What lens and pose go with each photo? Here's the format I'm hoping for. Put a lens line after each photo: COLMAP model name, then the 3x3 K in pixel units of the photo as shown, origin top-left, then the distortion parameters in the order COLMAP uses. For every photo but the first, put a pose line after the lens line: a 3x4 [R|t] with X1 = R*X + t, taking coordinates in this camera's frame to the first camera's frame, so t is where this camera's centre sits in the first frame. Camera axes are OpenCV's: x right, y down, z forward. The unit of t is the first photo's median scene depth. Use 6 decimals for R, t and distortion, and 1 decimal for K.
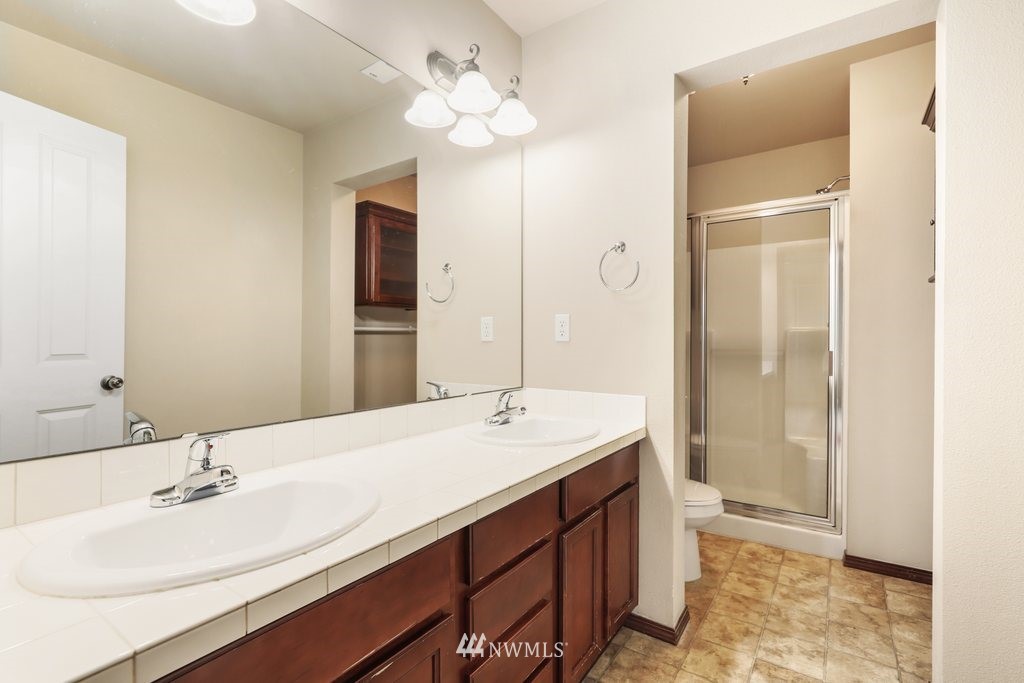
lens RADIAL K [[474.8, 0, 519.8], [0, 474.8, 337.8], [0, 0, 1]] dist [-0.018403, -0.000049]
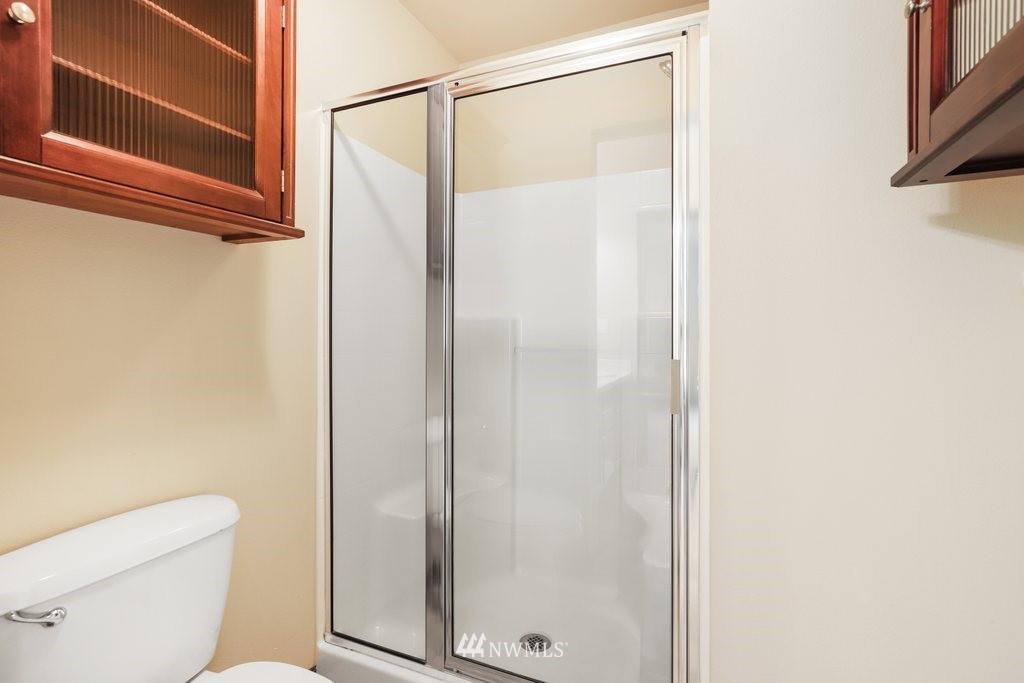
lens RADIAL K [[474.8, 0, 519.8], [0, 474.8, 337.8], [0, 0, 1]] dist [-0.018403, -0.000049]
pose [[0.969934, -0.008925, 0.243205, 0.348464], [0.007380, 0.999946, 0.007262, 0.002928], [-0.243257, -0.005249, 0.969948, 0.511265]]
